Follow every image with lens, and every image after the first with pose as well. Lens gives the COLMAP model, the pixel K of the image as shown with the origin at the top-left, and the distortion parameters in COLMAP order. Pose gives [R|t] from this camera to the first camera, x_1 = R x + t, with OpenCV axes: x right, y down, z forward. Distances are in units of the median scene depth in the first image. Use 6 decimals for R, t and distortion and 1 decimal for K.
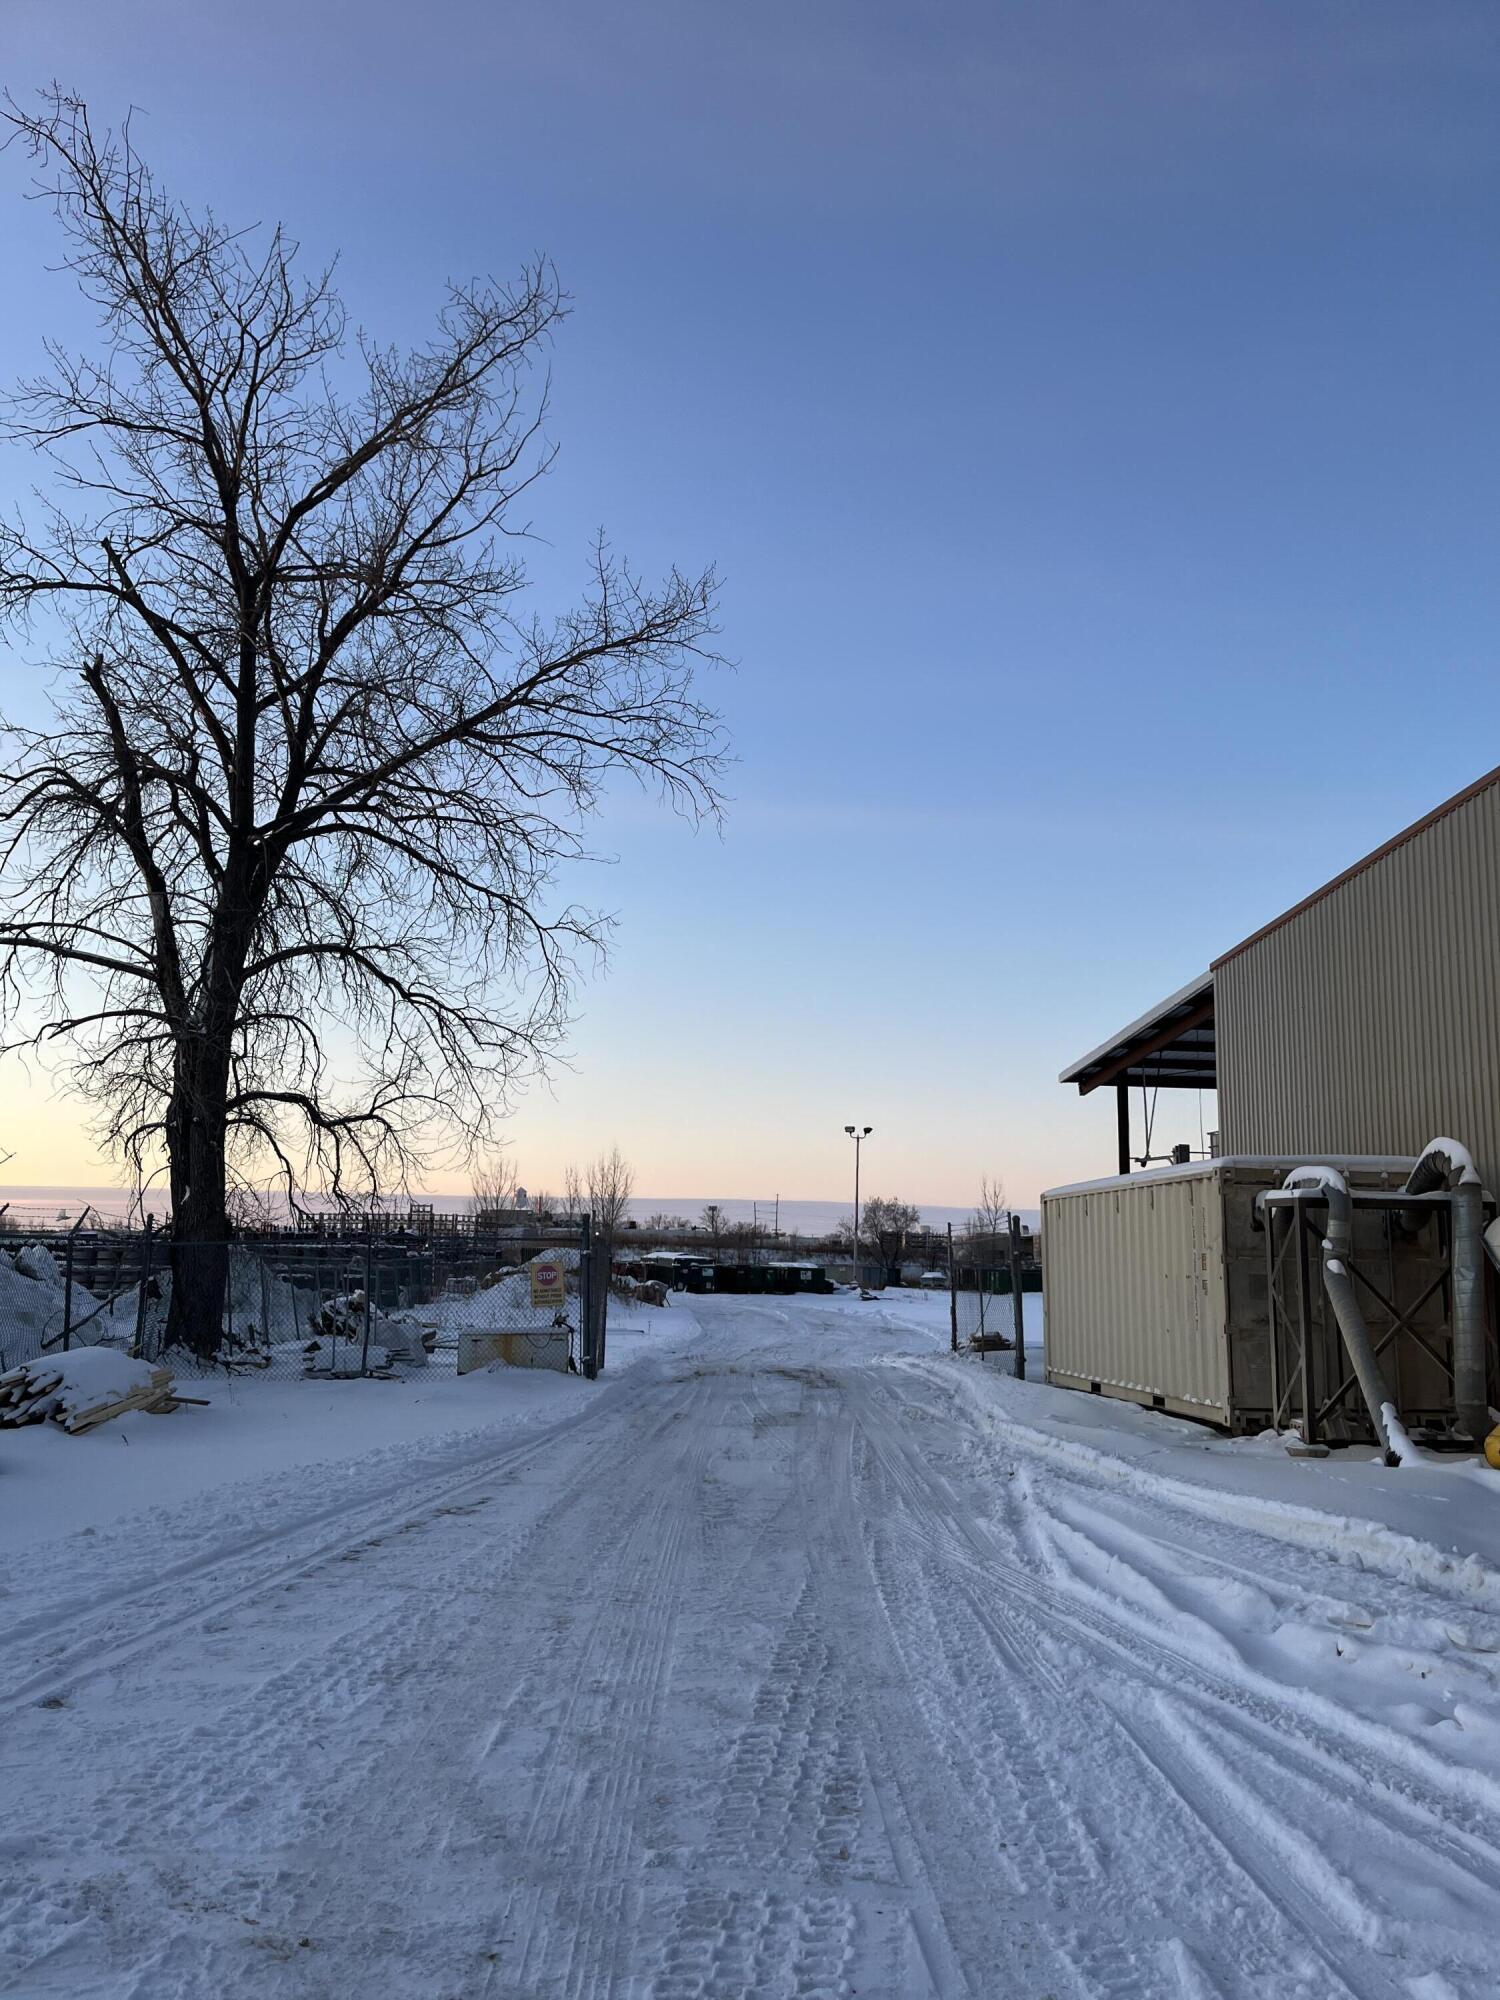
lens RADIAL K [[1514.5, 0, 750.0], [0, 1514.5, 1000.0], [0, 0, 1]] dist [0.064886, -0.093296]
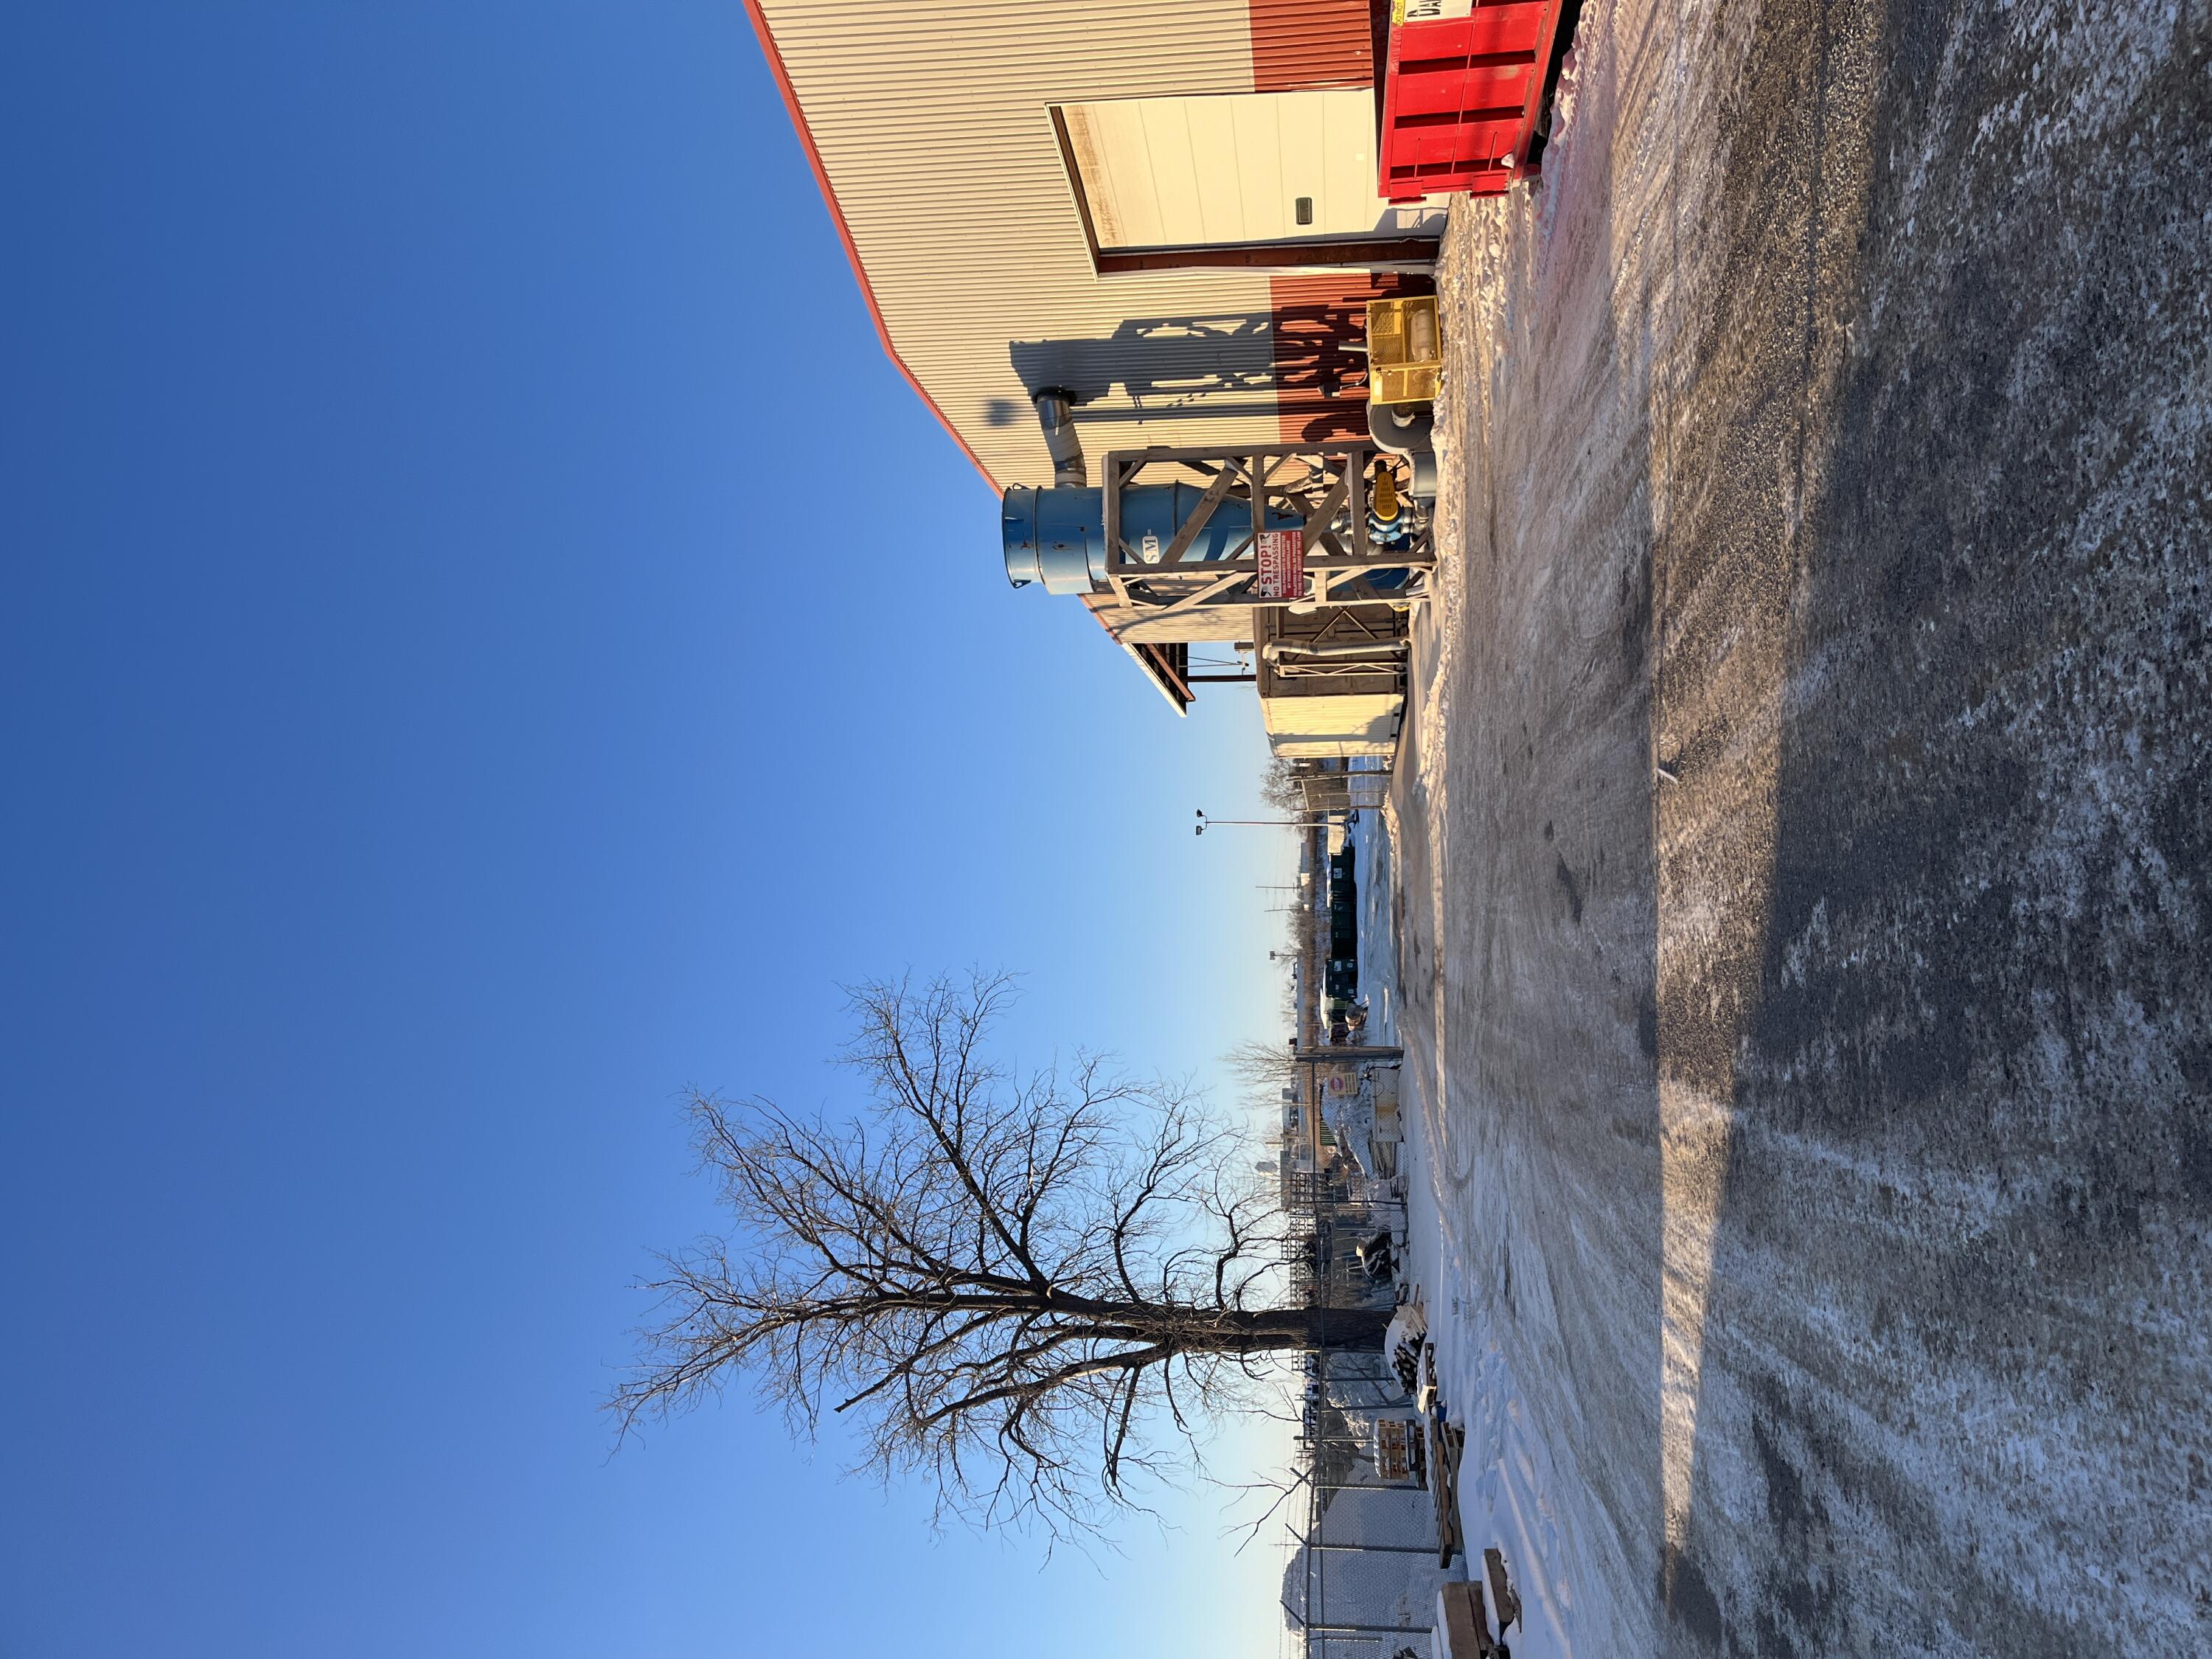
lens RADIAL K [[1661.4, 0, 1106.0], [0, 1661.4, 829.5], [0, 0, 1]] dist [0.043738, -0.086047]
pose [[-0.019362, -0.998421, 0.052722, 0.033596], [0.999106, -0.017339, 0.038567, -0.095703], [-0.037592, 0.053422, 0.997864, -0.584453]]
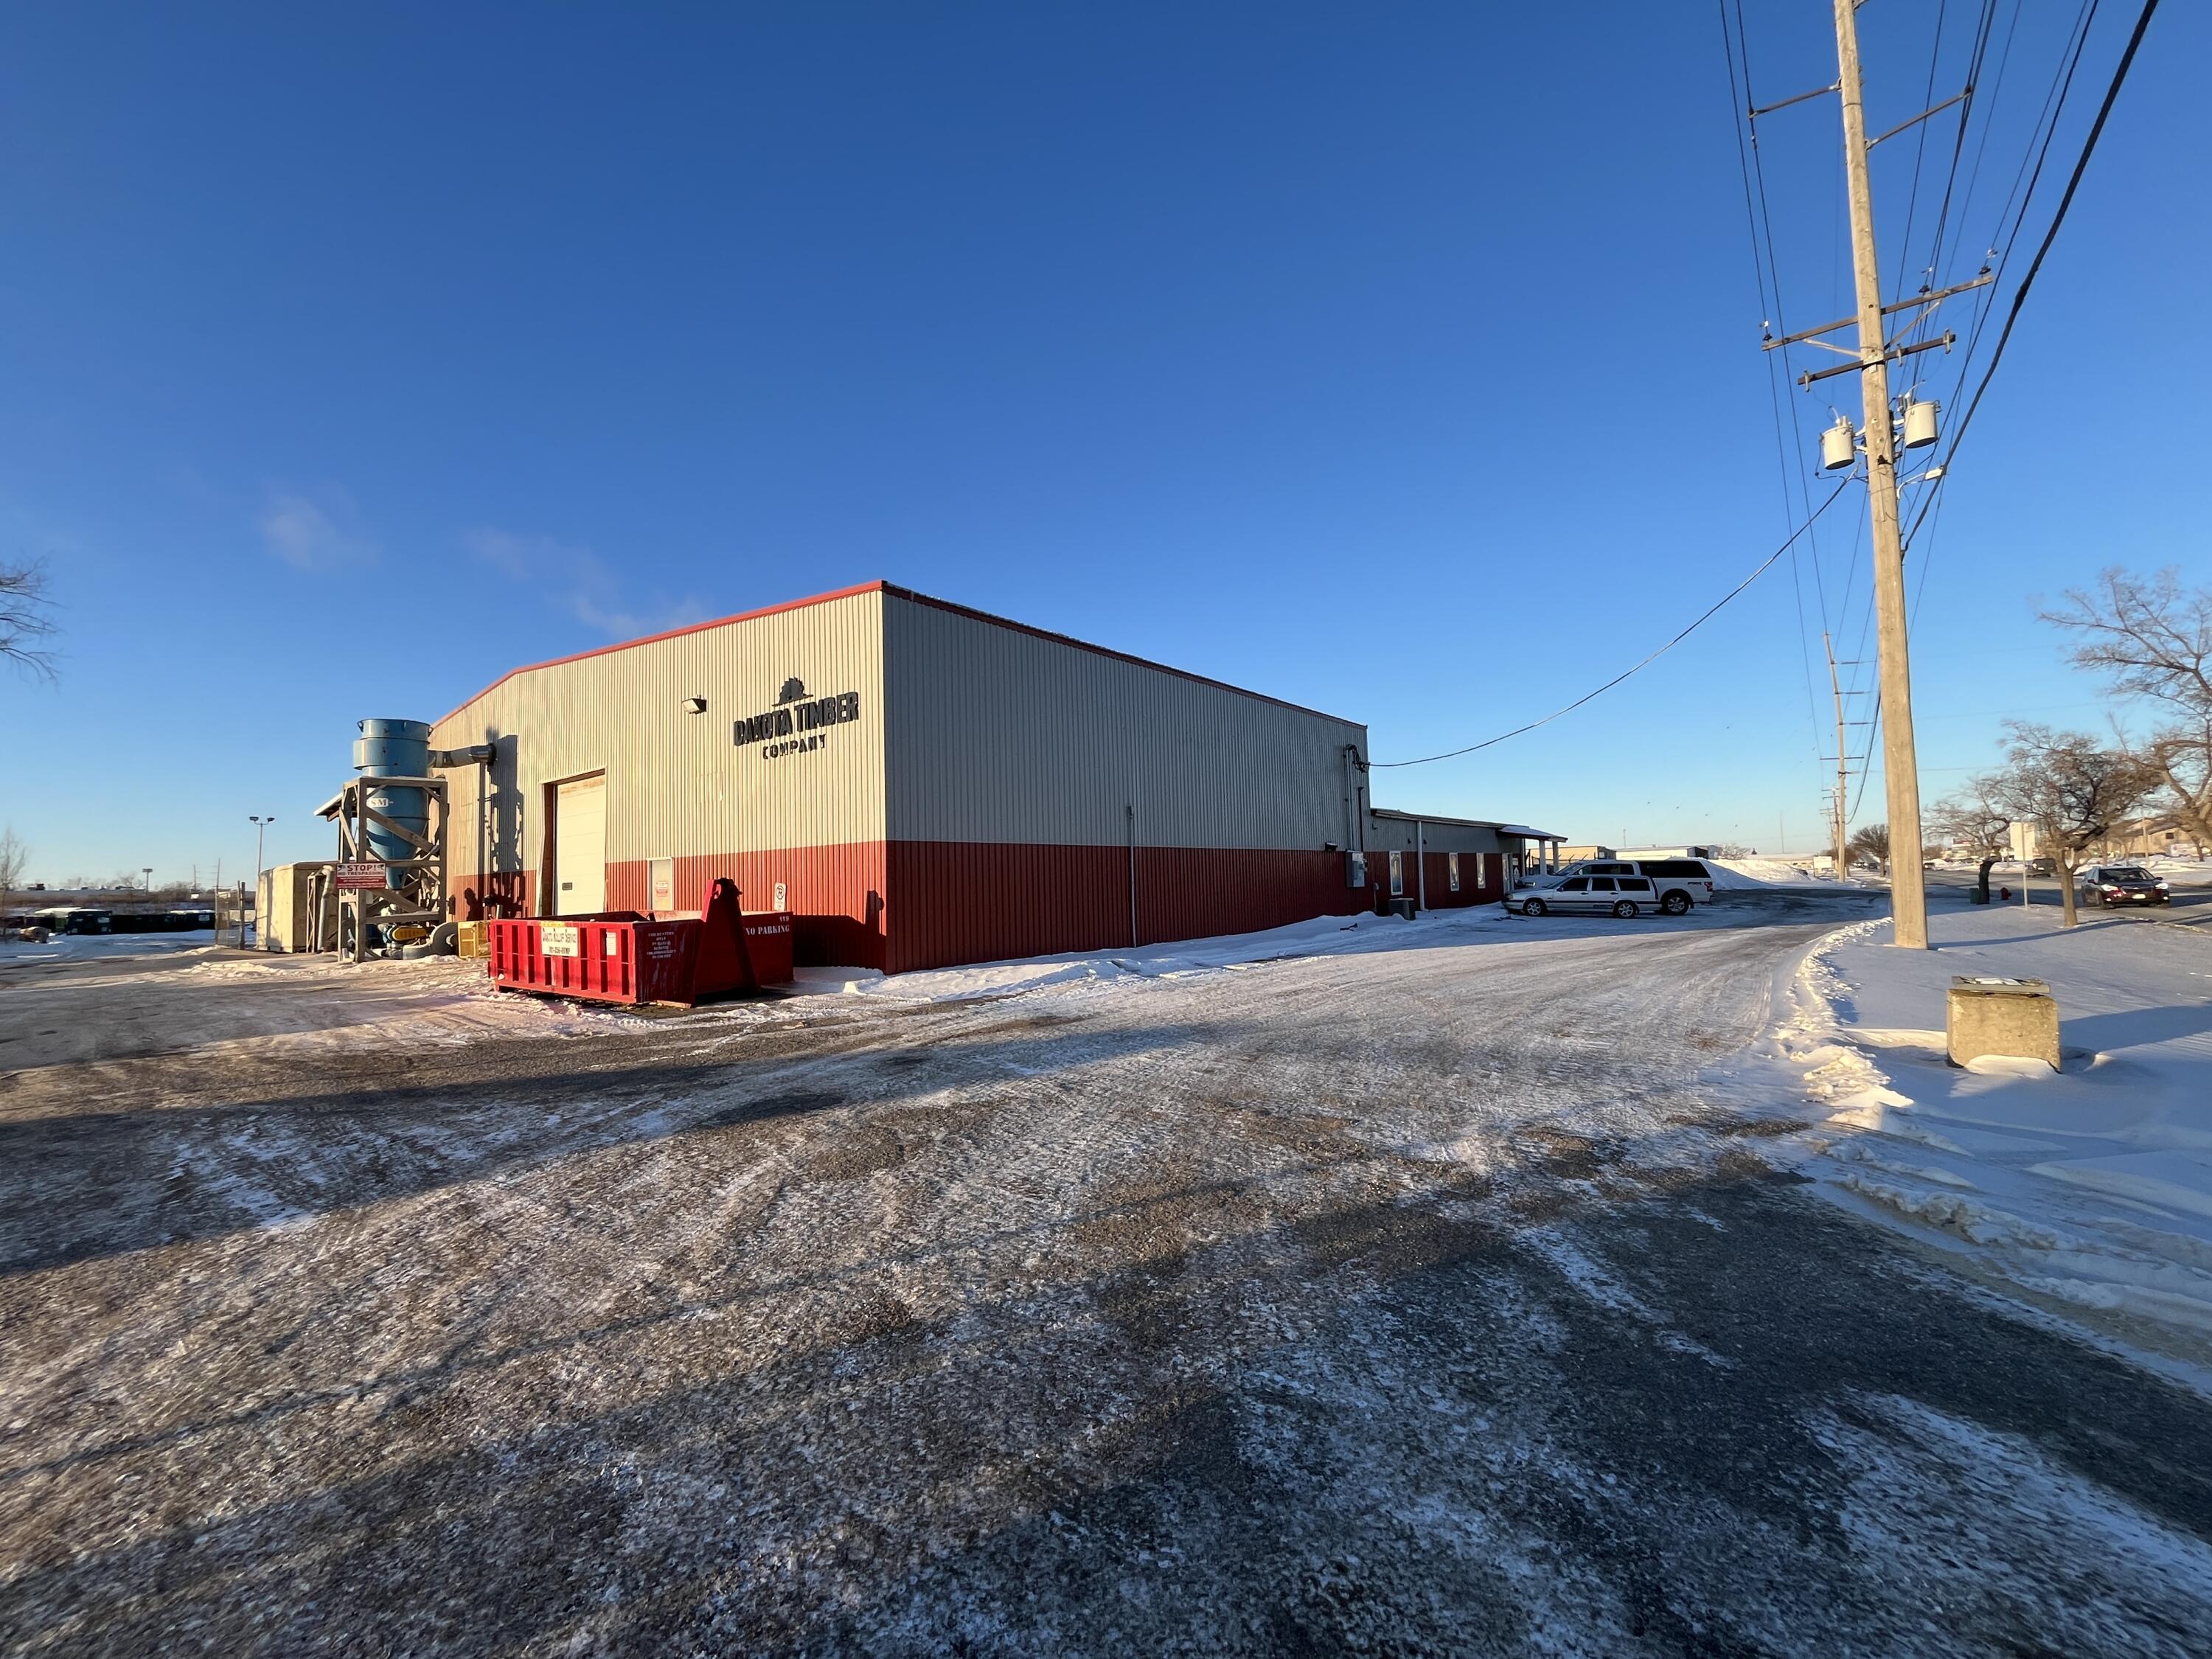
lens RADIAL K [[903.6, 0, 1100.4], [0, 903.6, 833.0], [0, 0, 1]] dist [-0.001978, -0.000278]
pose [[0.706471, 0.004320, 0.707729, 0.117997], [-0.079387, 0.994154, 0.073178, -0.125979], [-0.703276, -0.107882, 0.702684, -0.807952]]
